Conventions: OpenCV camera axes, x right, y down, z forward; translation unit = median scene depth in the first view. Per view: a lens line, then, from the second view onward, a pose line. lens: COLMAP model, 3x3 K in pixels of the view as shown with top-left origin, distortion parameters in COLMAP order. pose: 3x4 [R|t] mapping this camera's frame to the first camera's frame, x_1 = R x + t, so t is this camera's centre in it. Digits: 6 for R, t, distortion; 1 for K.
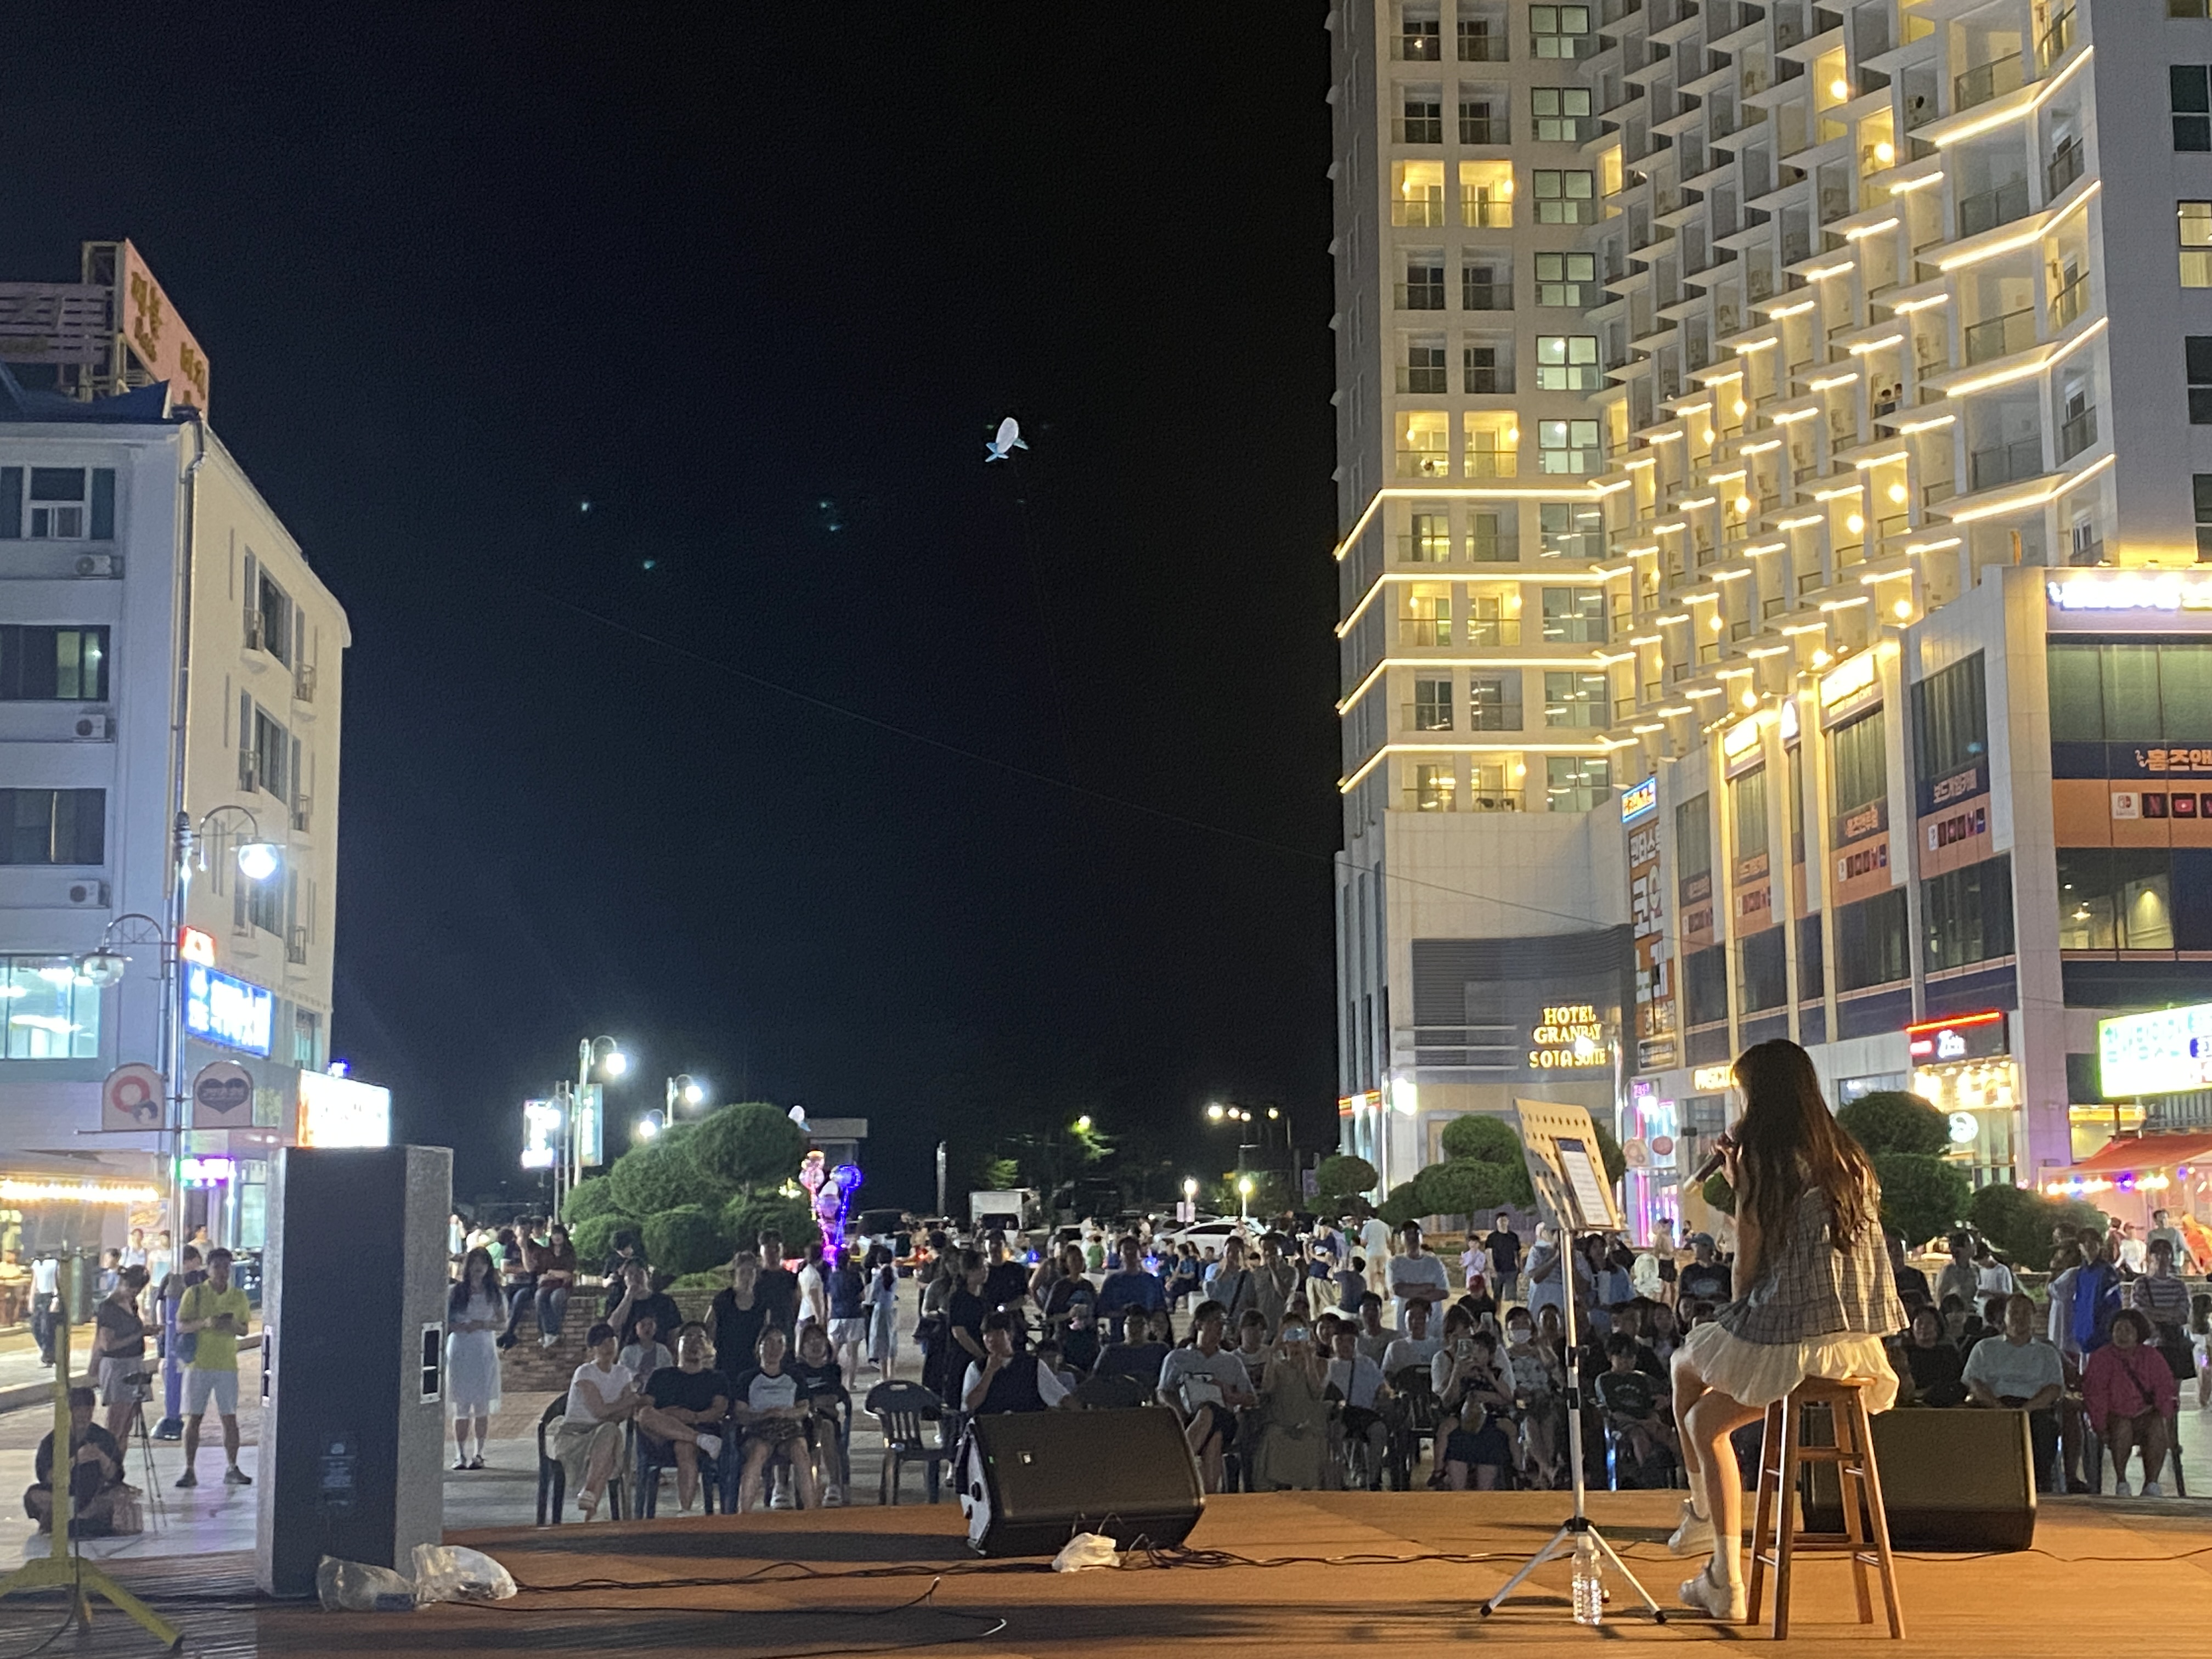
lens RADIAL K [[2993.3, 0, 1054.9], [0, 2993.3, 813.9], [0, 0, 1]] dist [0.067586, 0.000000]
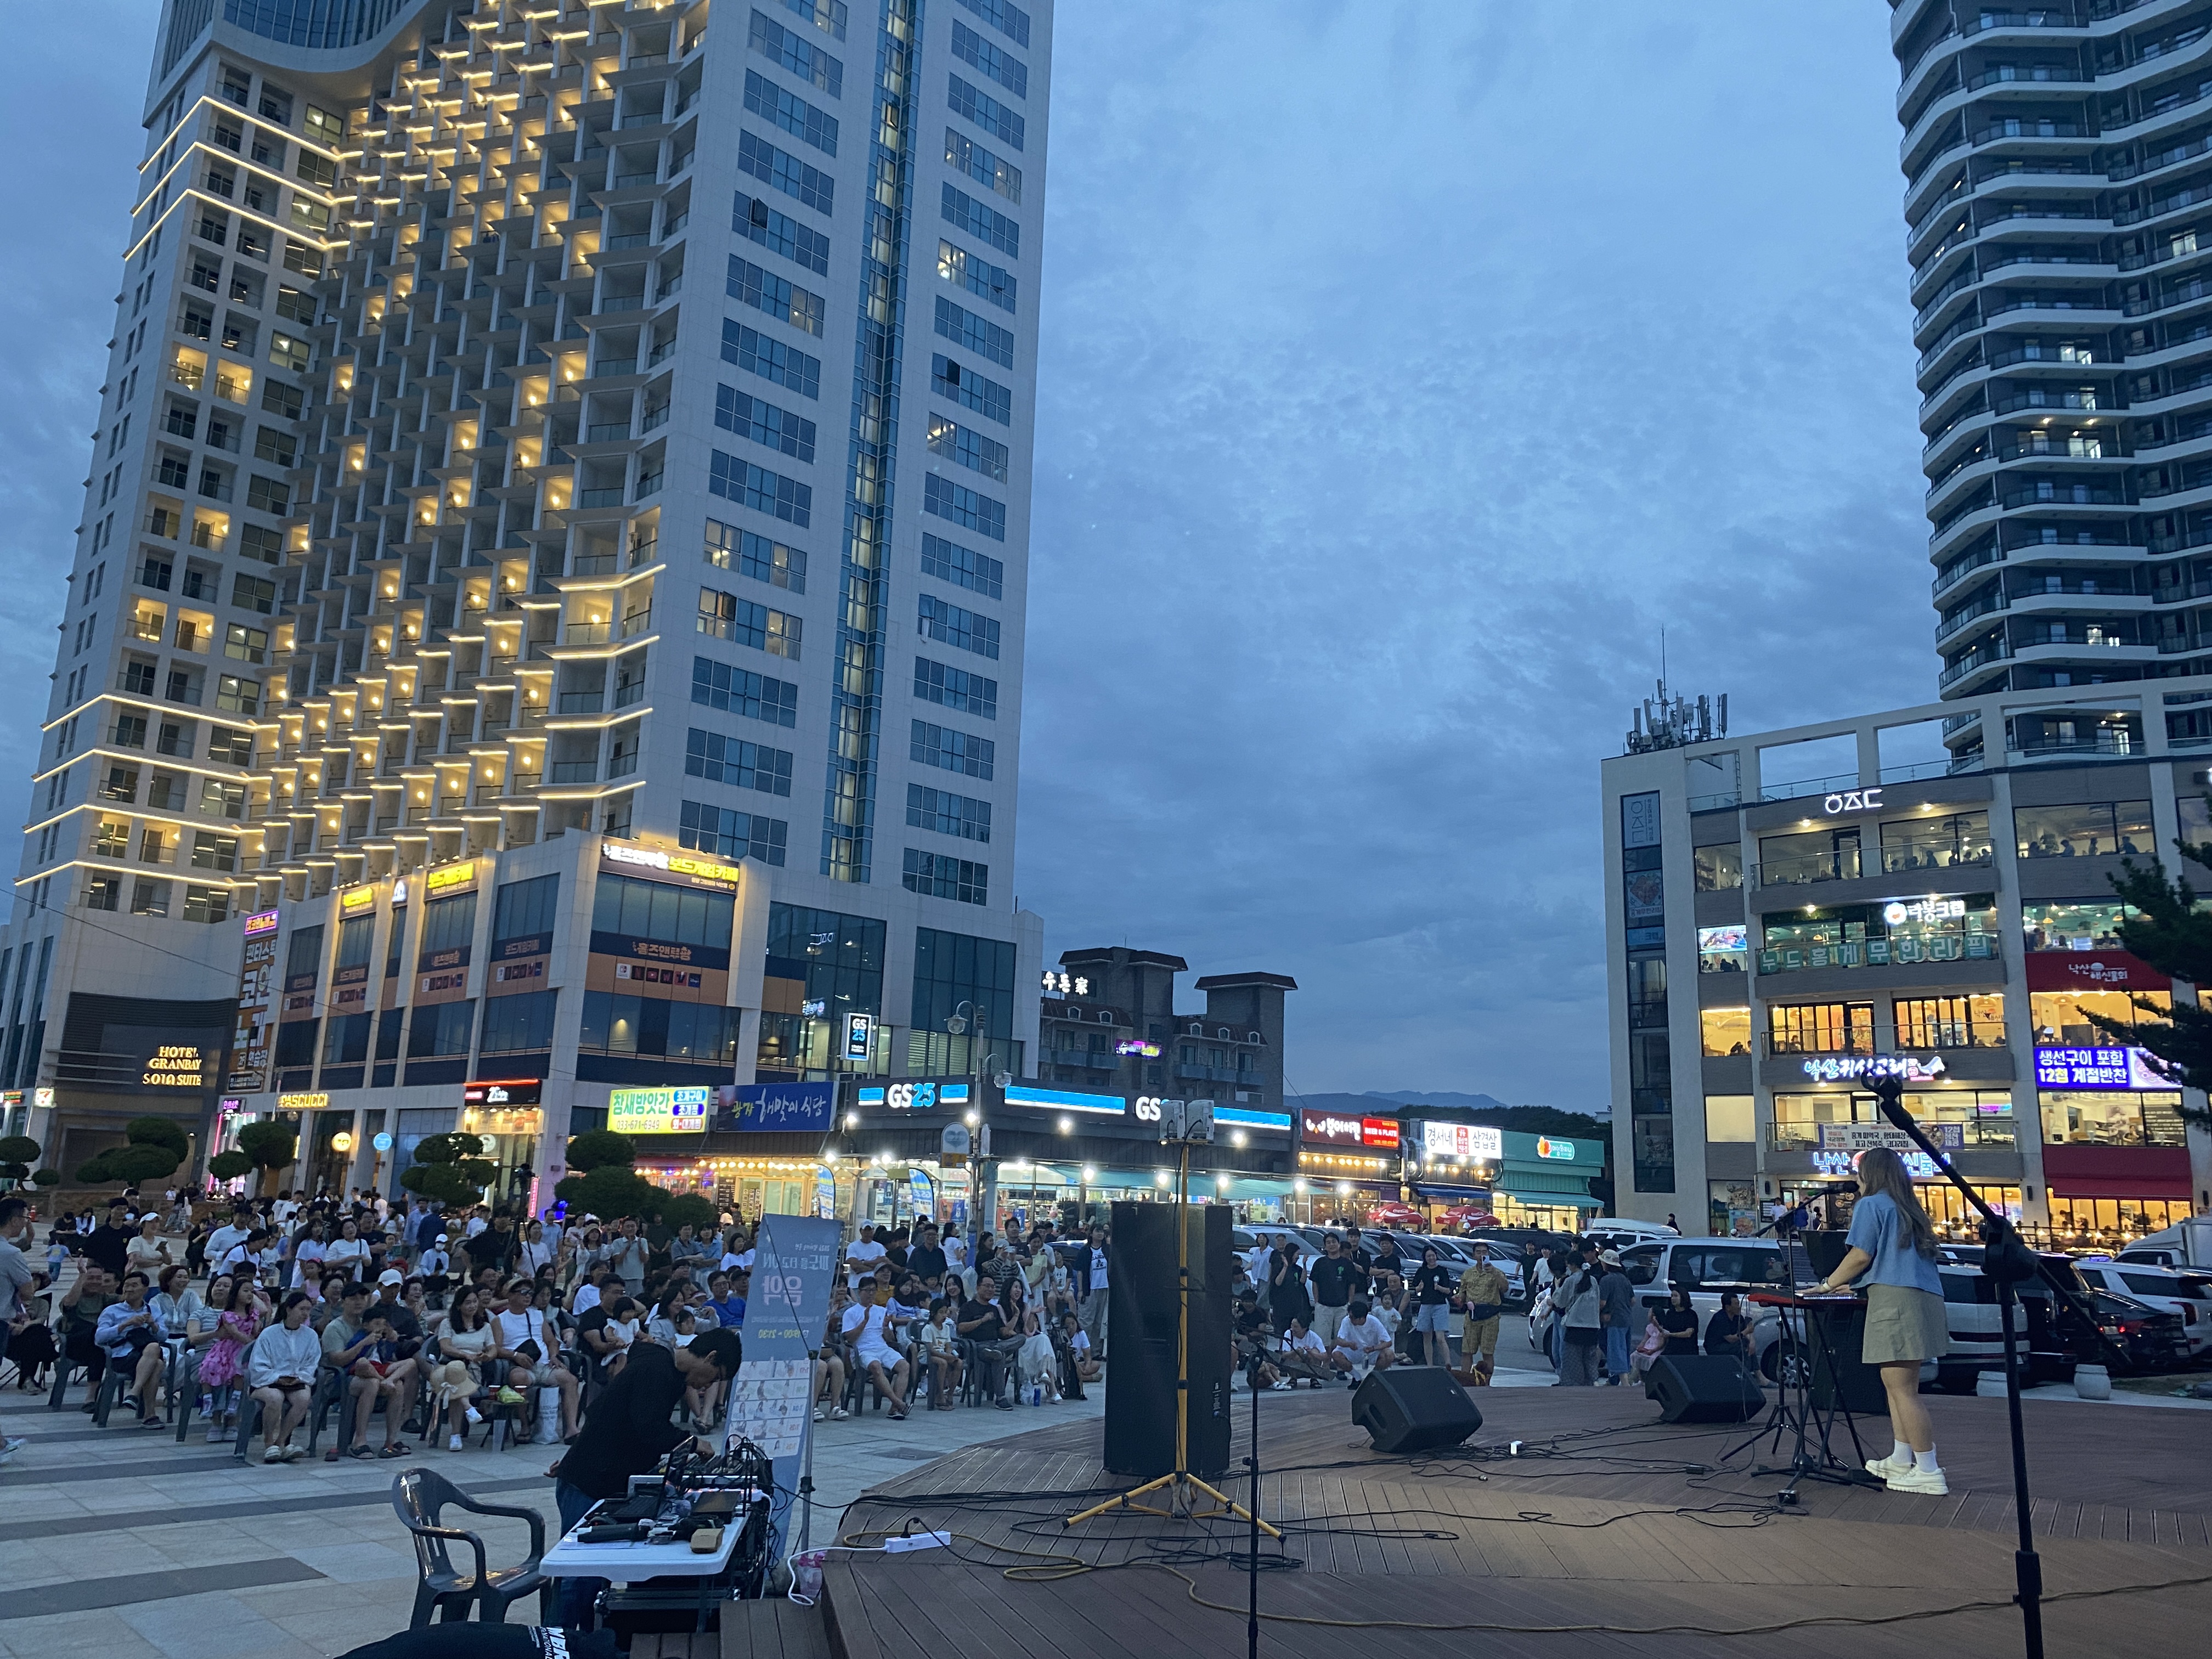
lens RADIAL K [[1678.7, 0, 1099.1], [0, 1678.7, 820.1], [0, 0, 1]] dist [0.022738, -0.046638]
pose [[0.733405, 0.180781, 0.655313, -0.096486], [-0.125918, 0.983436, -0.130377, 0.003114], [-0.668028, 0.013103, 0.744021, 0.039178]]
